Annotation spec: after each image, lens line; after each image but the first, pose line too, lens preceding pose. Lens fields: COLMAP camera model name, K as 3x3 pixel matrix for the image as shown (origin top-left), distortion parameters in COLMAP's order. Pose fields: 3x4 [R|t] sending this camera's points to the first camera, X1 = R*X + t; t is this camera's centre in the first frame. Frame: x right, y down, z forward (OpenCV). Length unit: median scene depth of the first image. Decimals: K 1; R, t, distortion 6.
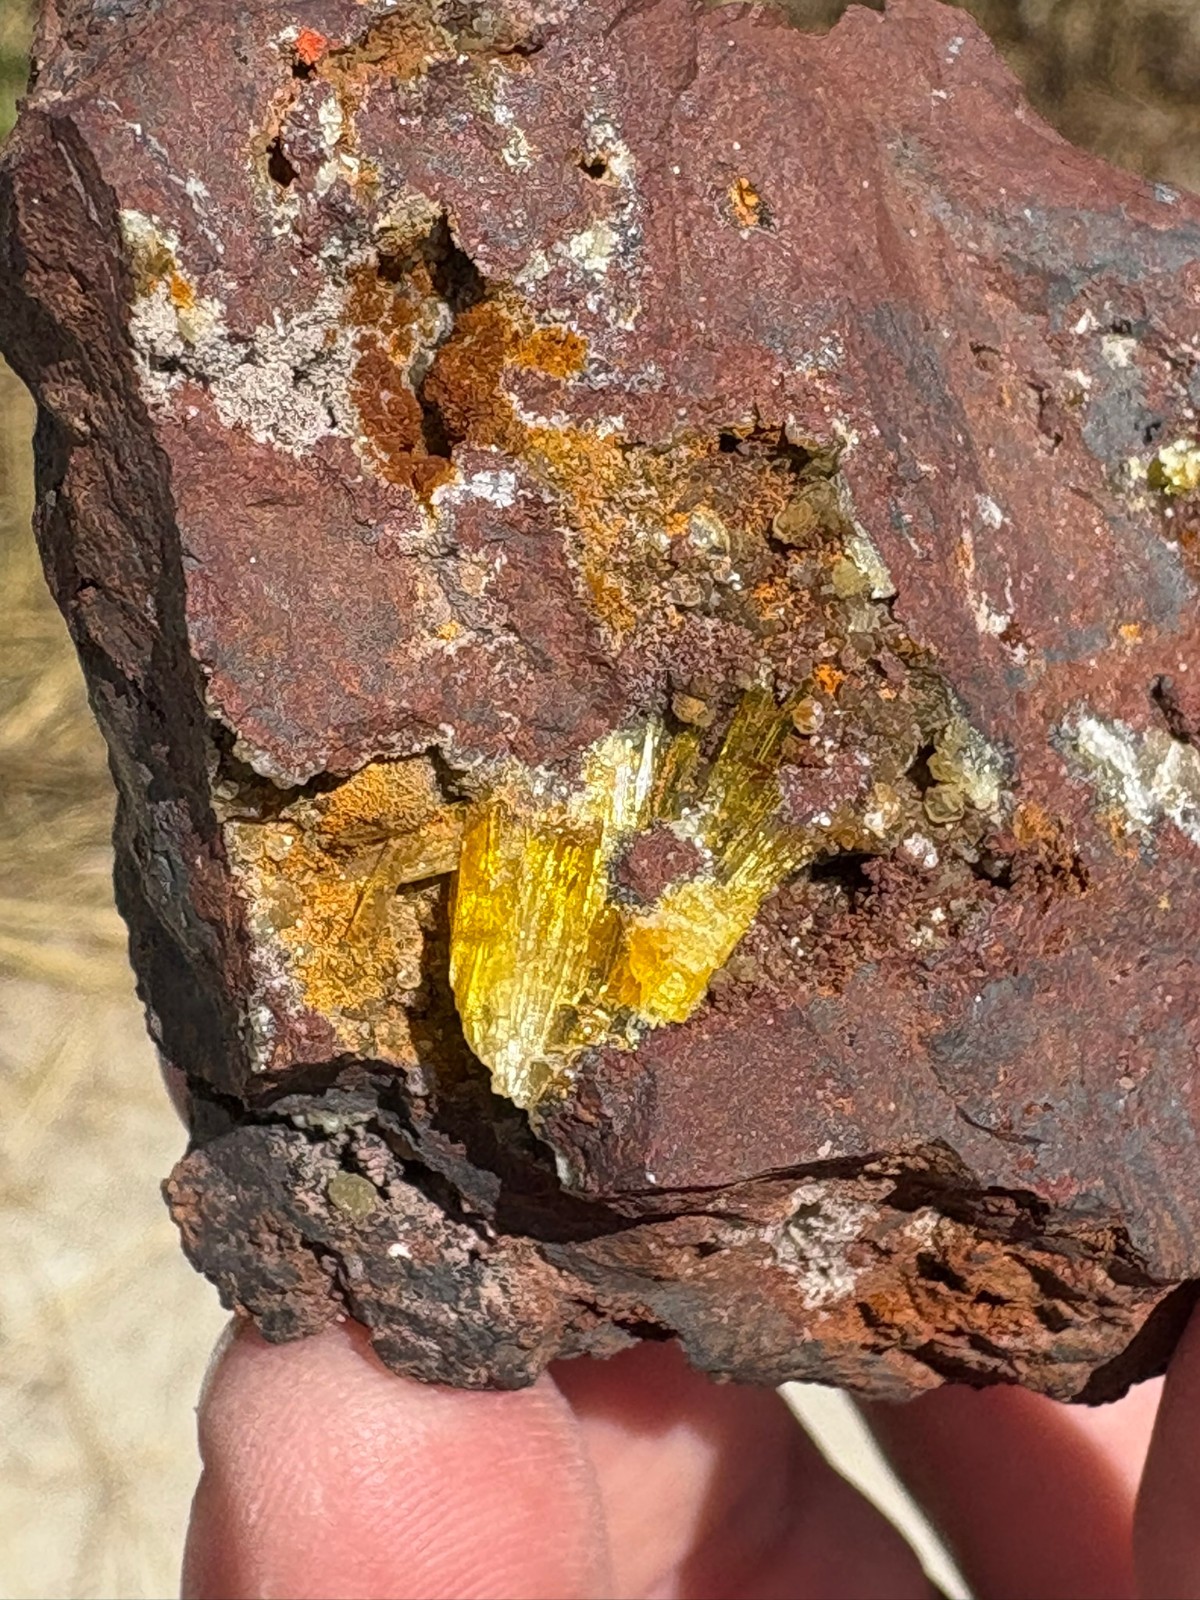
lens RADIAL K [[2516.2, 0, 623.8], [0, 2516.2, 690.4], [0, 0, 1]] dist [0.010442, 0.000000]
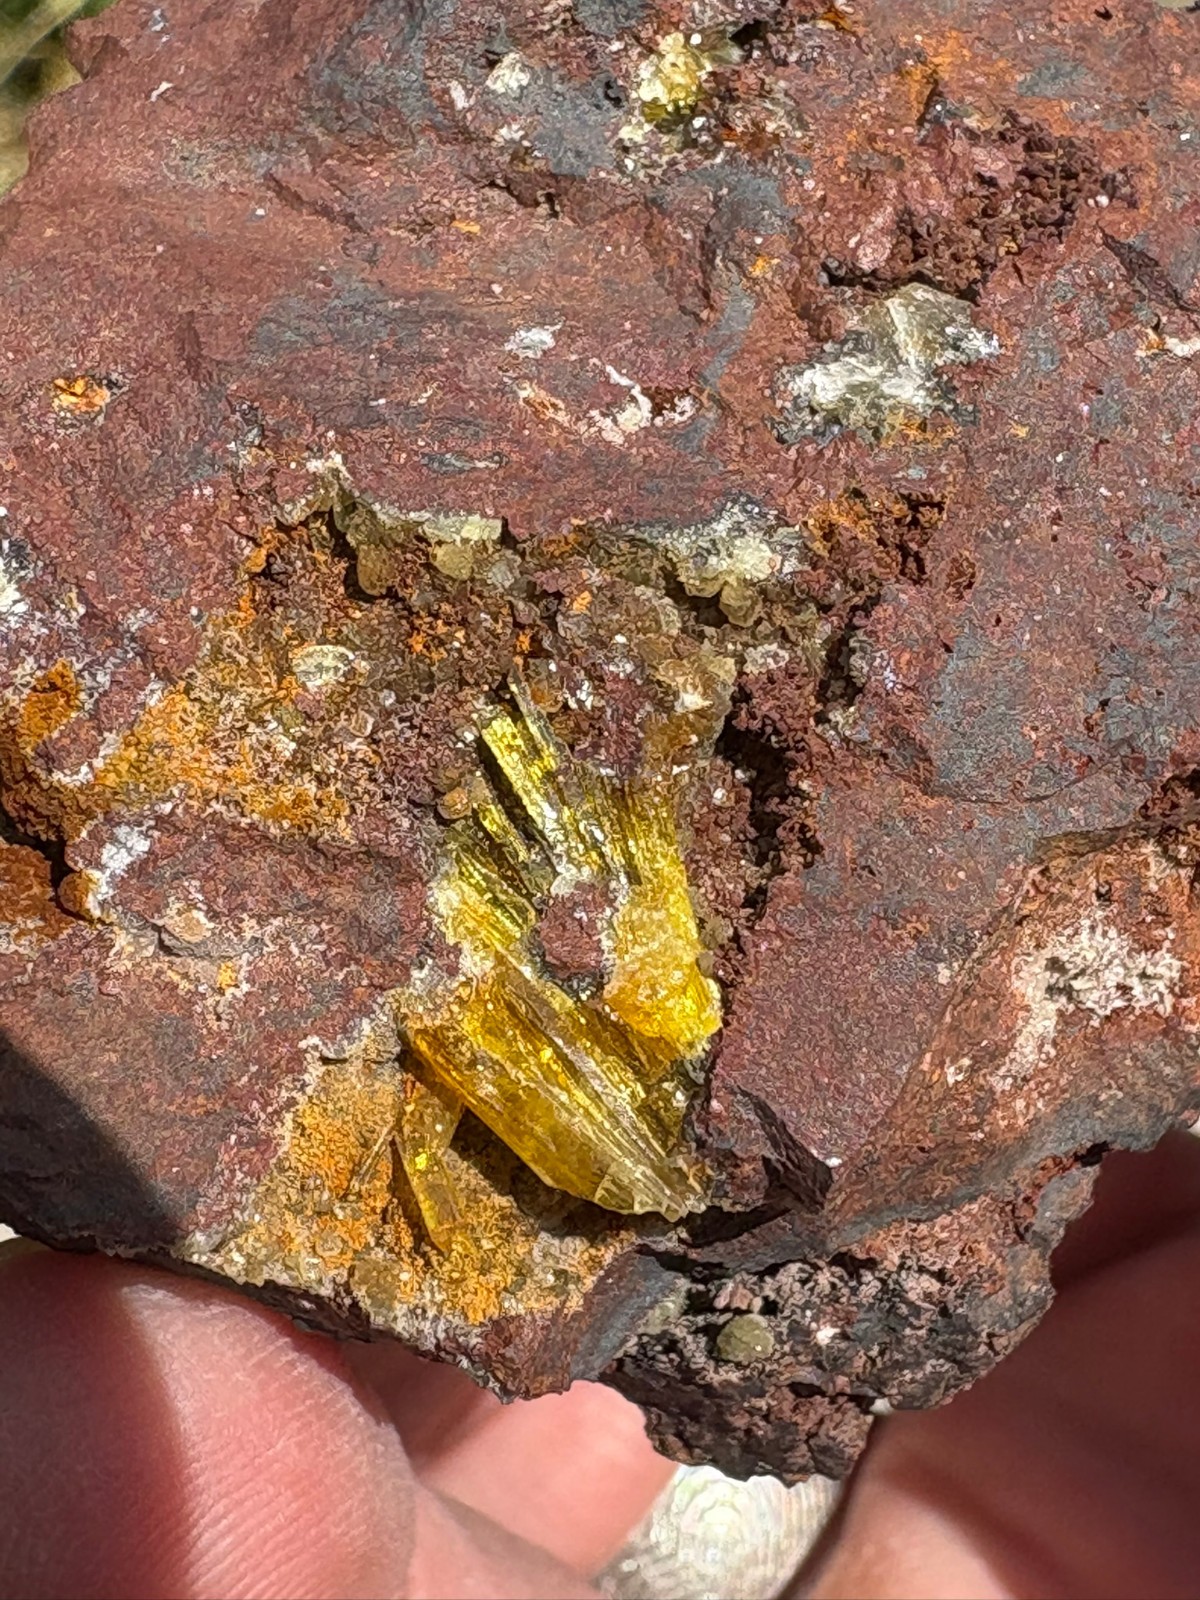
lens RADIAL K [[2516.2, 0, 605.6], [0, 2516.2, 764.3], [0, 0, 1]] dist [0.010442, 0.000000]
pose [[0.557972, -0.792997, -0.244587, 0.287162], [0.811950, 0.582582, -0.036555, 0.075477], [0.171480, -0.178195, 0.968938, 0.138783]]
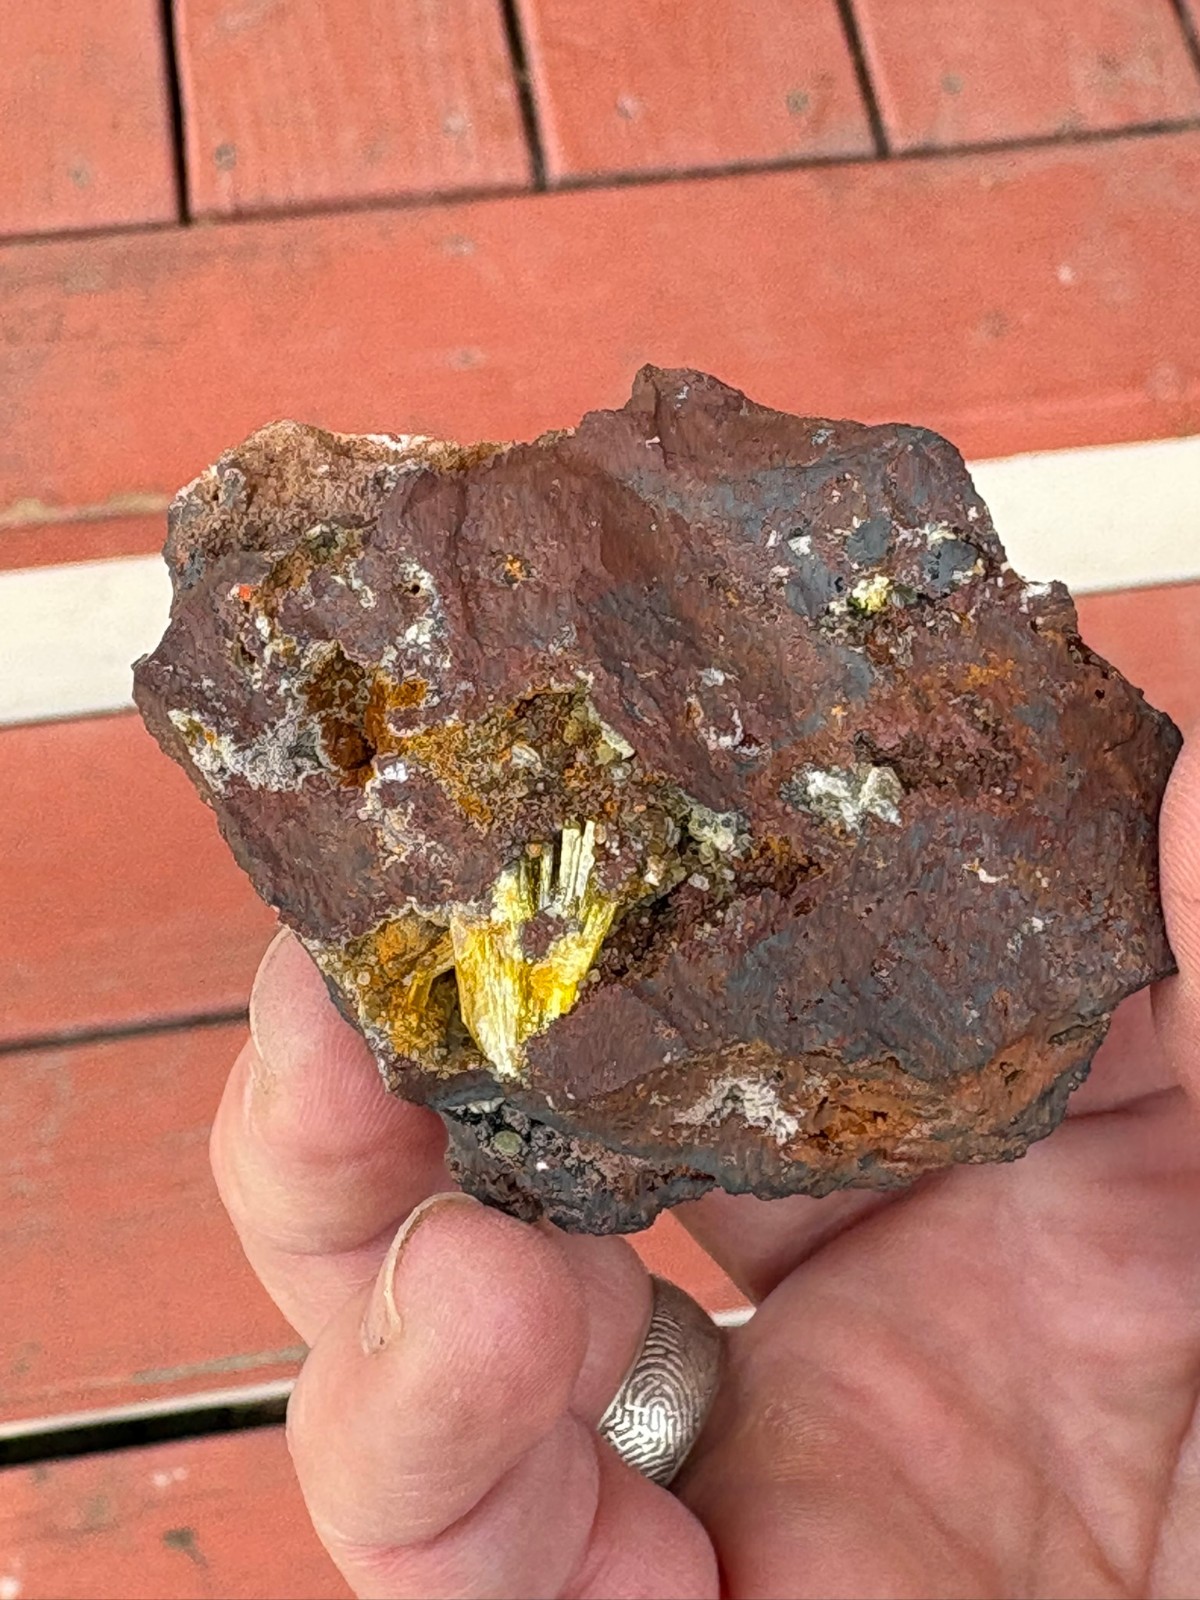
lens RADIAL K [[2516.2, 0, 601.4], [0, 2516.2, 670.9], [0, 0, 1]] dist [0.010442, 0.000000]
pose [[0.877888, -0.303443, -0.370451, 0.806015], [0.296020, 0.951969, -0.078271, 0.042150], [0.376409, -0.040947, 0.925548, -0.713486]]
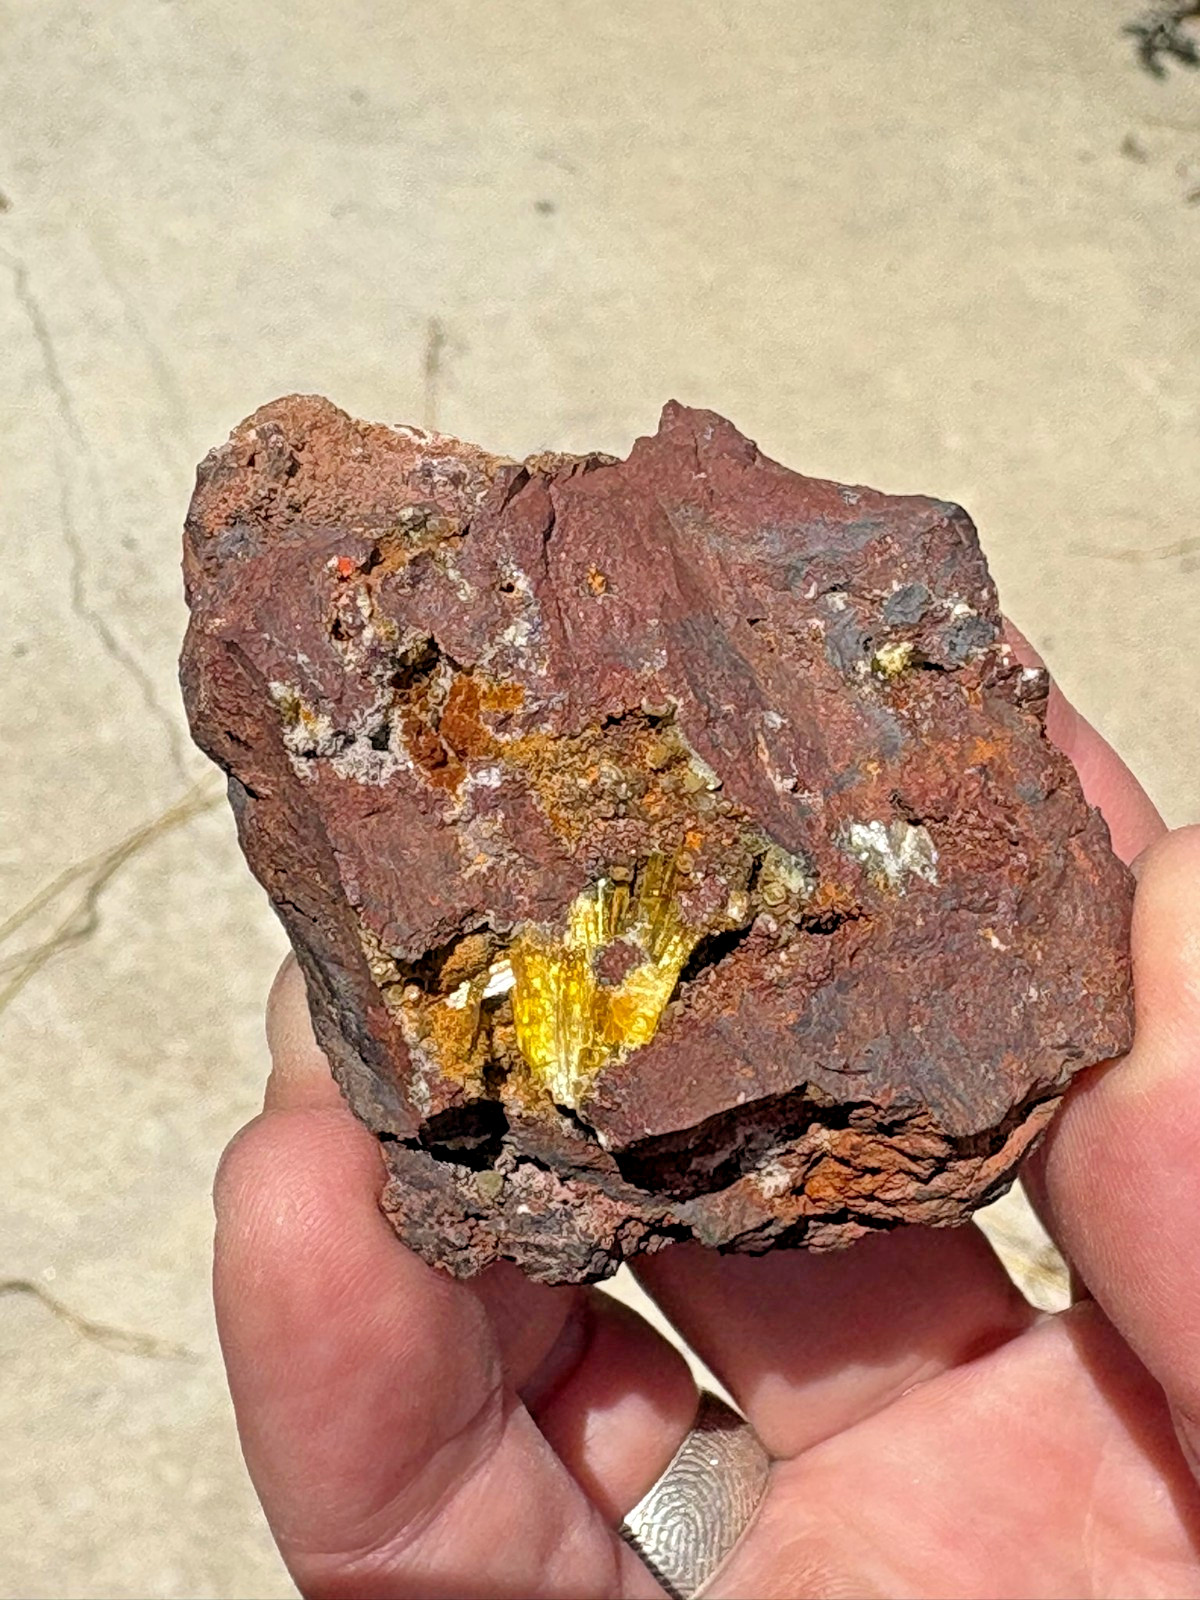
lens RADIAL K [[2516.2, 0, 623.7], [0, 2516.2, 698.9], [0, 0, 1]] dist [0.010442, 0.000000]
pose [[0.979789, -0.199938, -0.006241, 0.065526], [0.199730, 0.979540, -0.024700, -0.069909], [0.011052, 0.022954, 0.999675, -0.808720]]
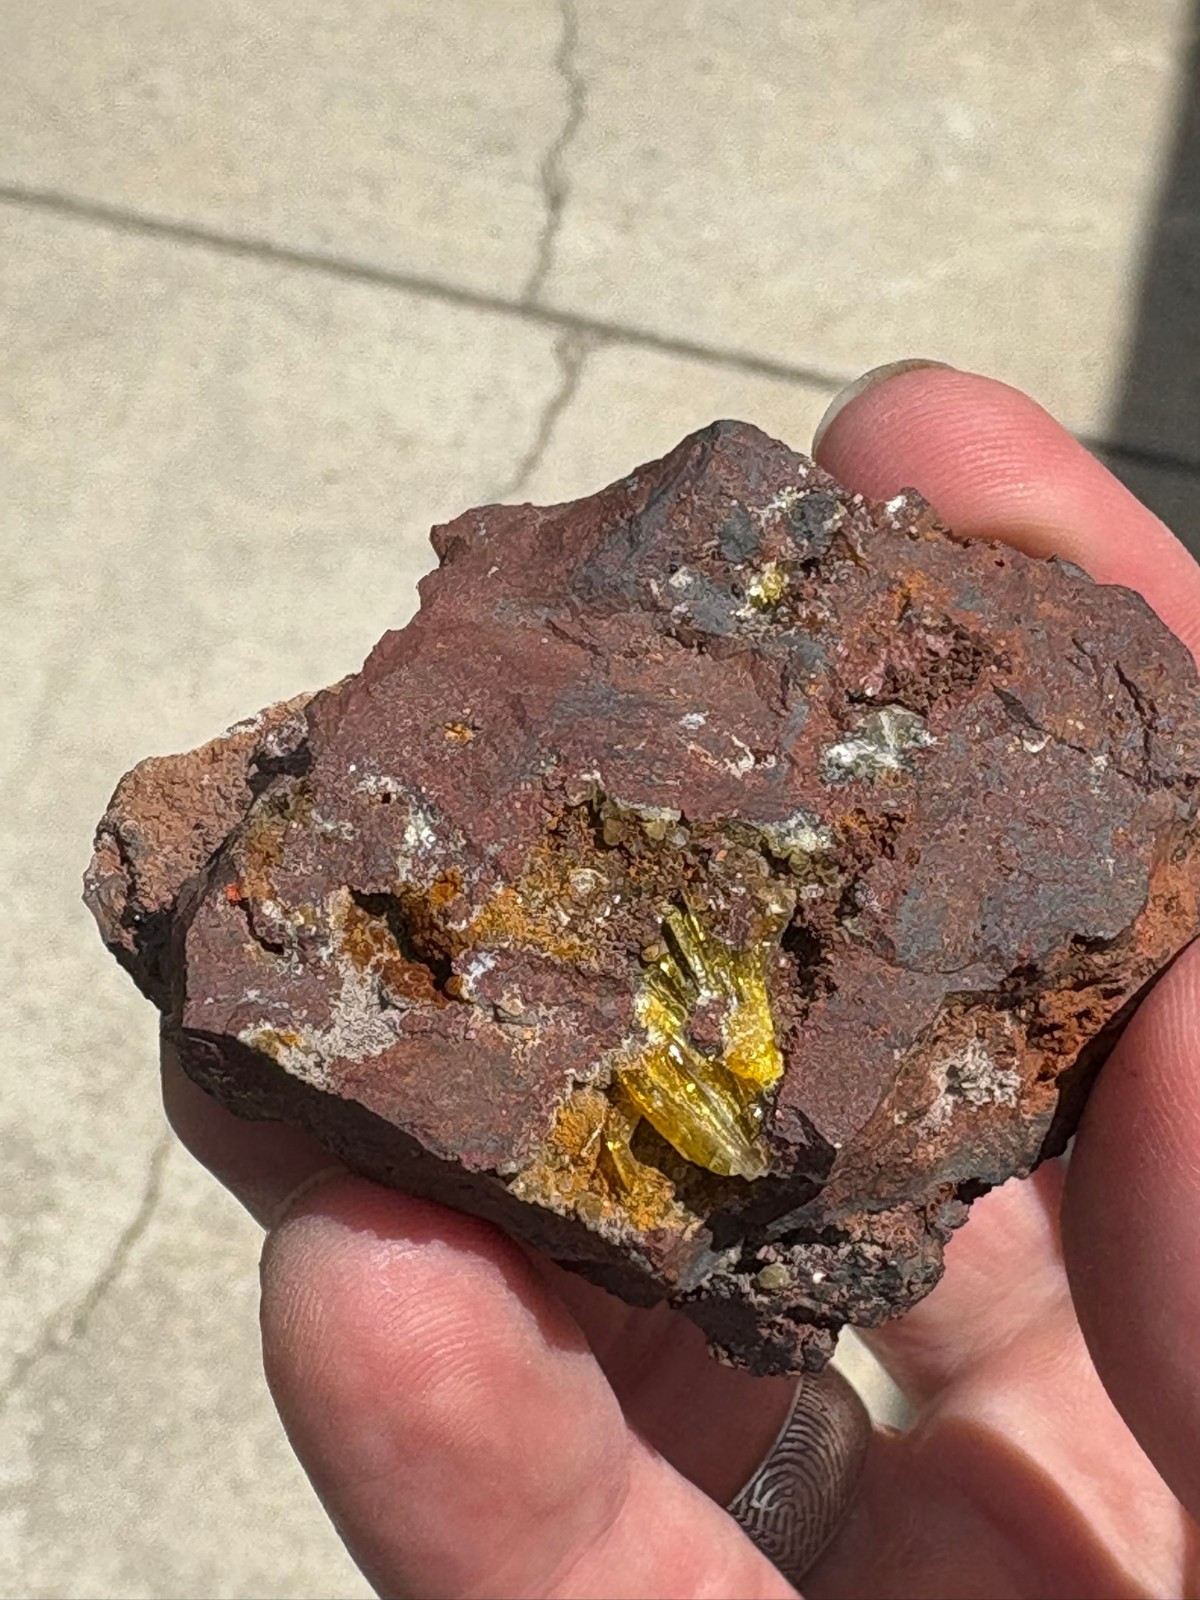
lens RADIAL K [[2516.2, 0, 626.5], [0, 2516.2, 652.4], [0, 0, 1]] dist [0.010442, 0.000000]
pose [[0.618277, -0.782214, -0.076647, 0.313885], [0.774064, 0.622920, -0.113121, 0.061465], [0.136230, 0.010610, 0.990620, -0.742835]]
